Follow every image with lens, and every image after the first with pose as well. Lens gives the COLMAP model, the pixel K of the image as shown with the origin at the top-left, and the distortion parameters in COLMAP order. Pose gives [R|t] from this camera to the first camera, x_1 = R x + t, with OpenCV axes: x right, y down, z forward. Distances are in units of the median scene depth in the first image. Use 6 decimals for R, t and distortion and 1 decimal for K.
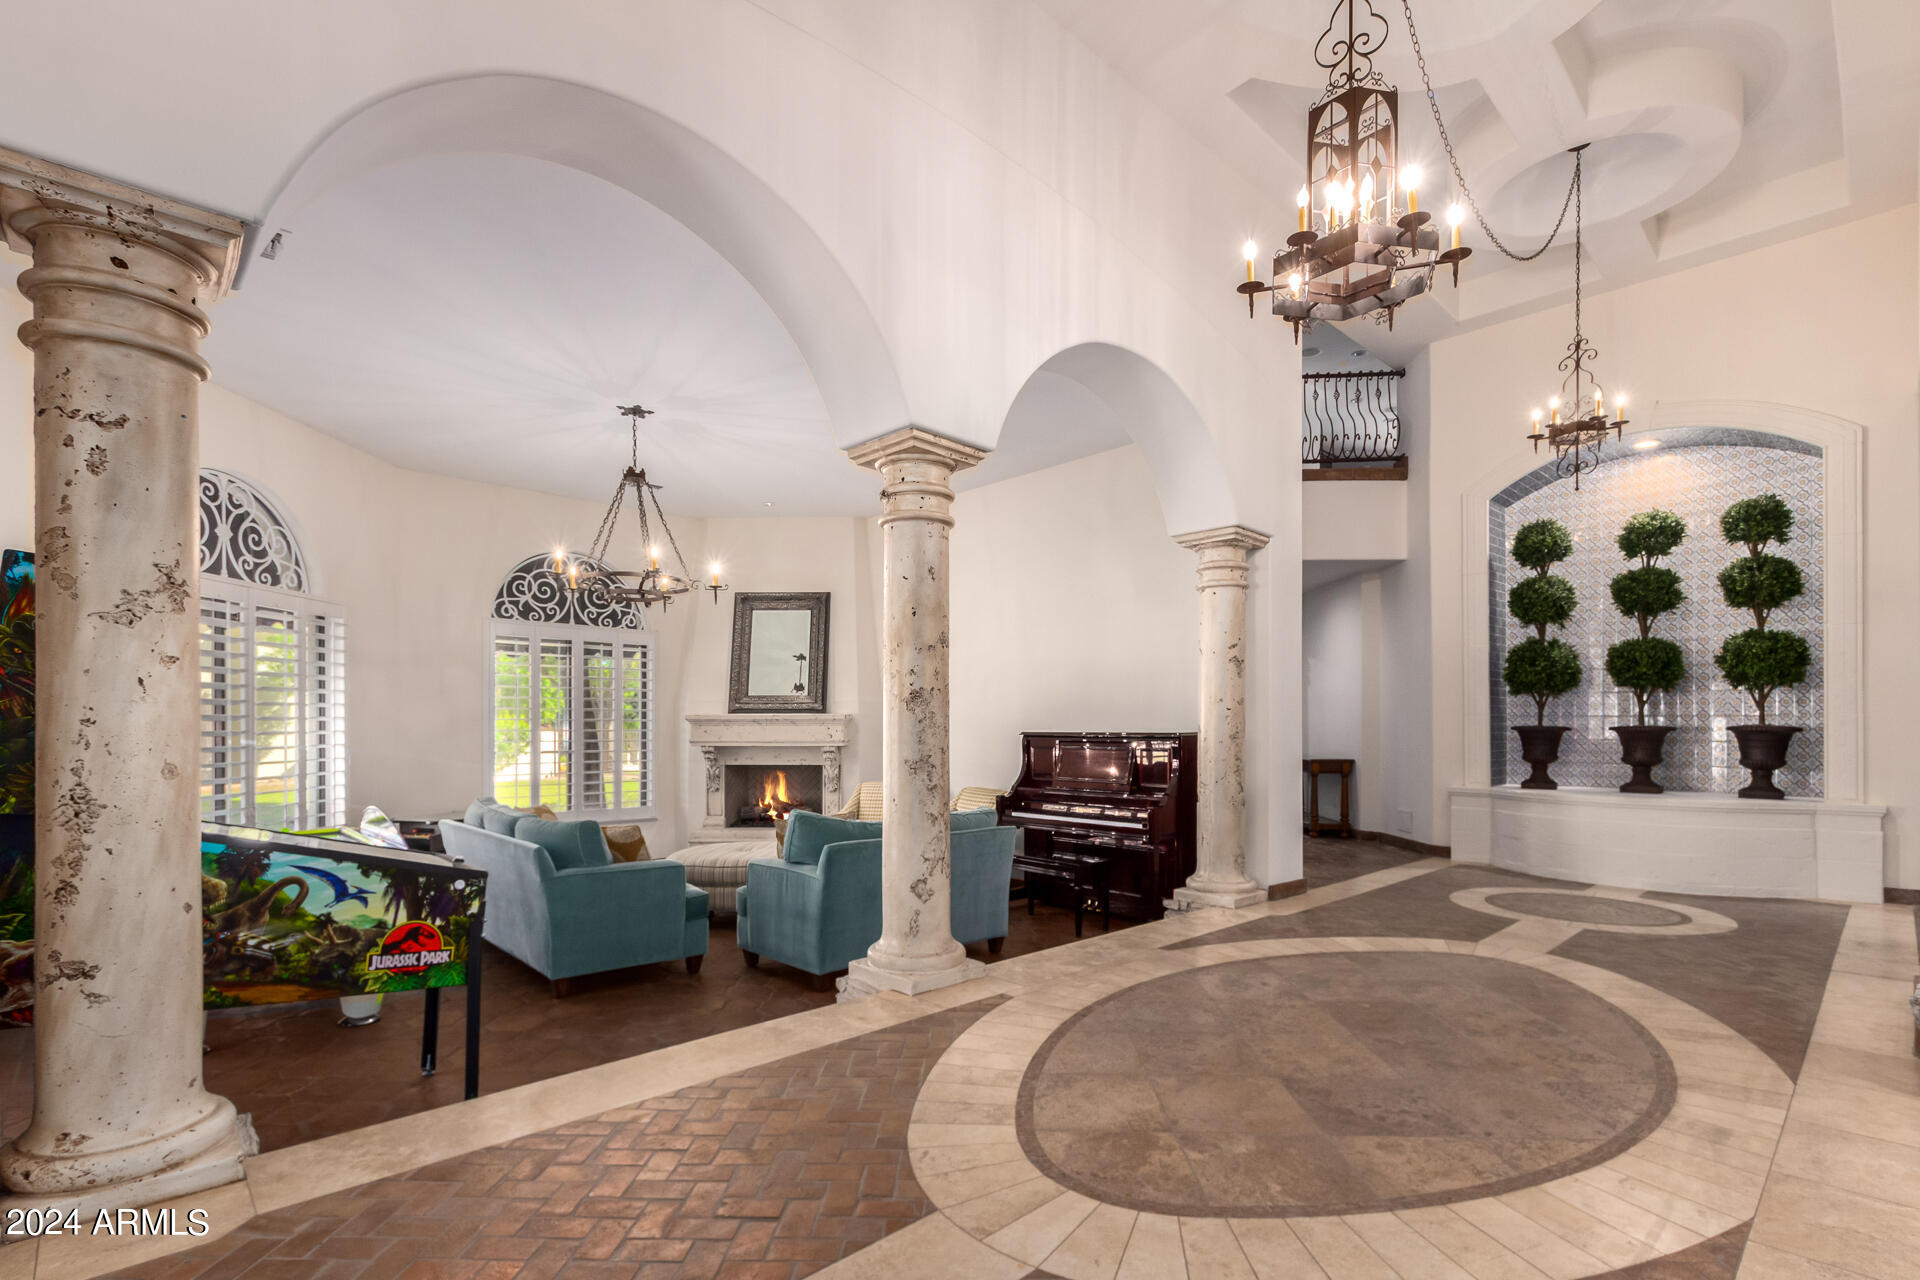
lens RADIAL K [[891.6, 0, 945.4], [0, 891.6, 721.7], [0, 0, 1]] dist [-0.000074, -0.000407]
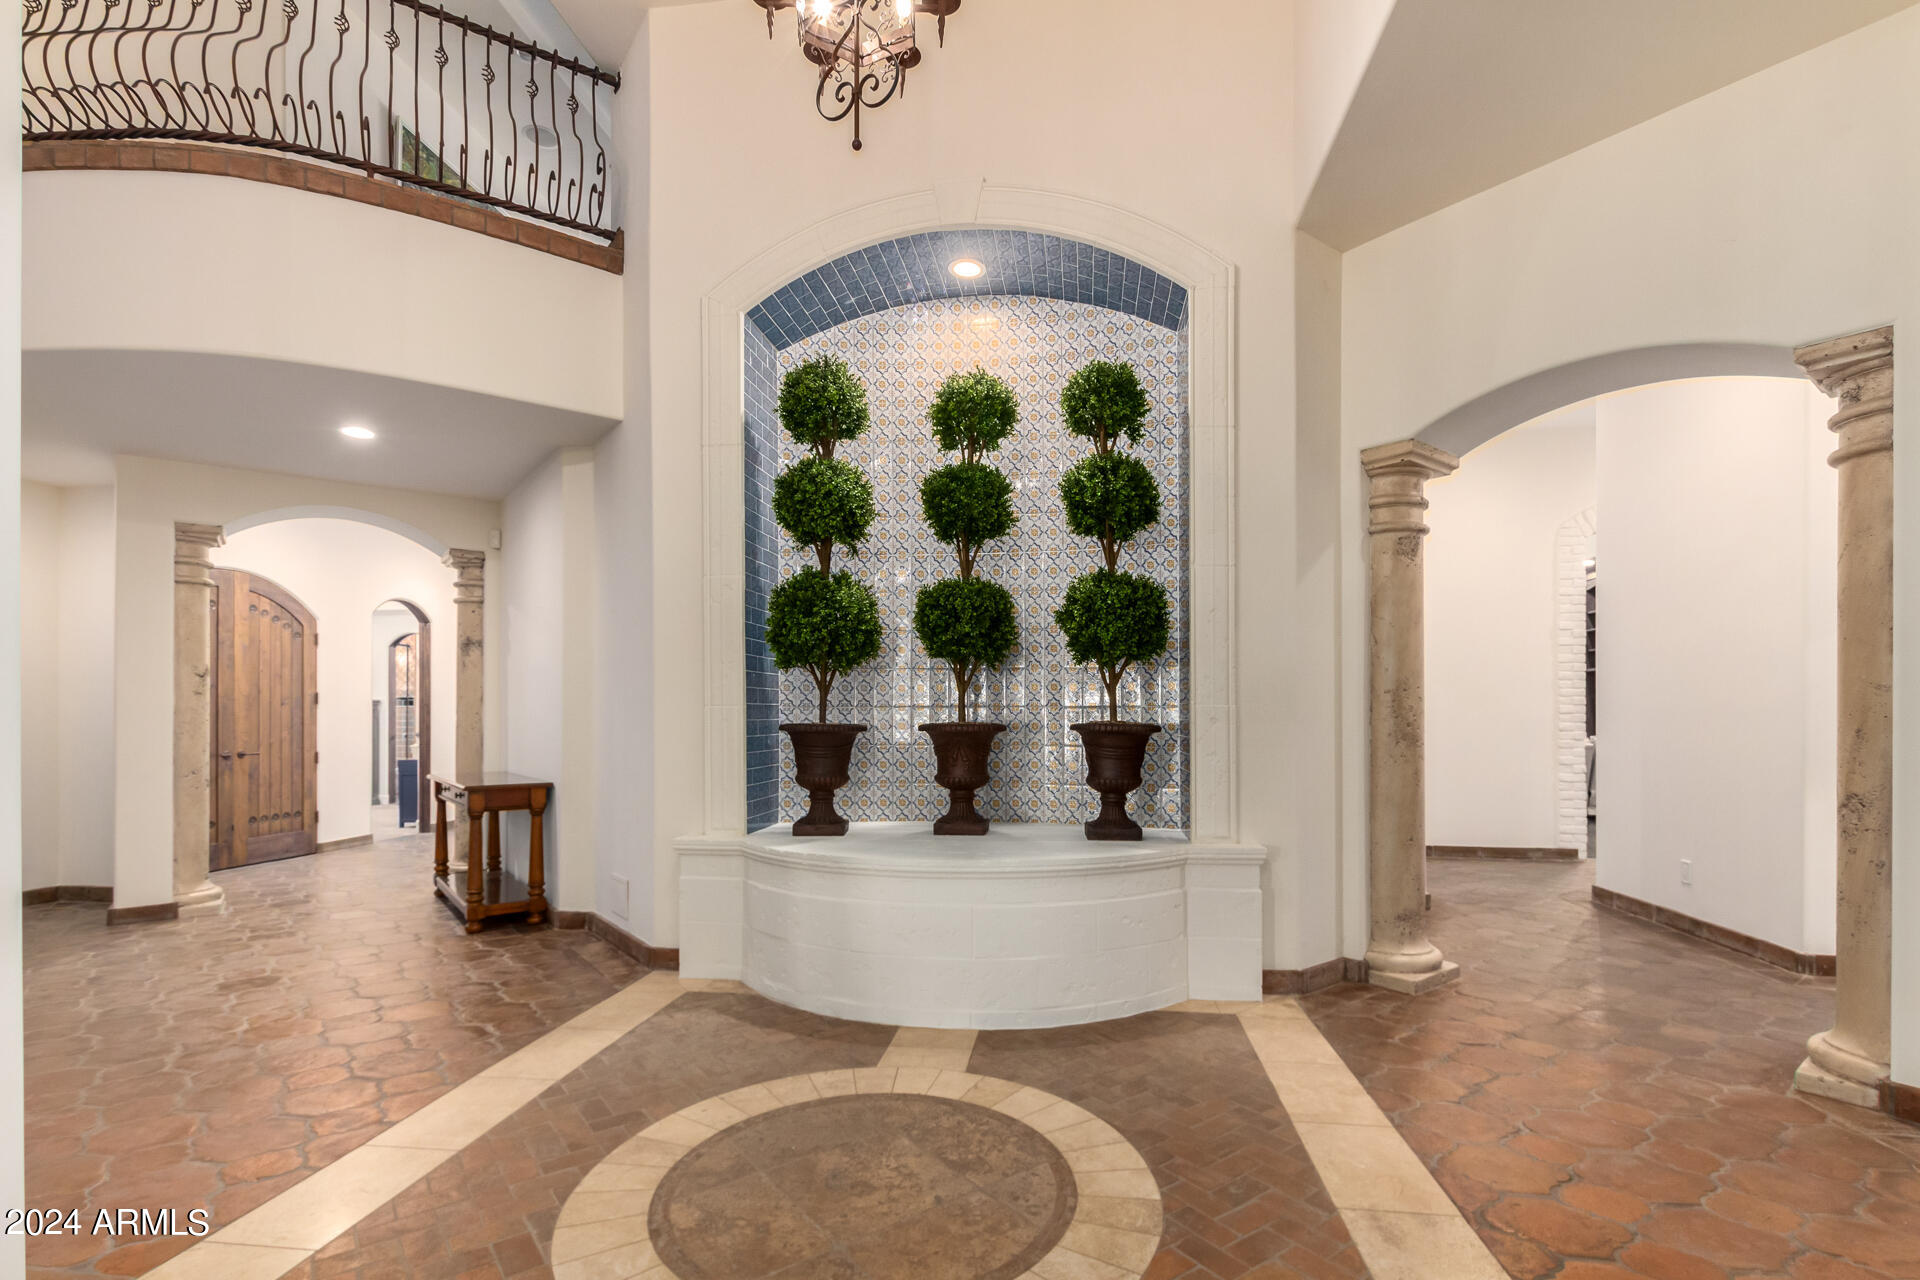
lens RADIAL K [[887.5, 0, 970.9], [0, 887.5, 703.1], [0, 0, 1]] dist [0.019395, -0.011452]
pose [[0.763395, 0.004743, 0.645915, 0.385299], [0.000202, 0.999971, -0.007581, -0.004308], [-0.645932, 0.005917, 0.763372, 0.522107]]
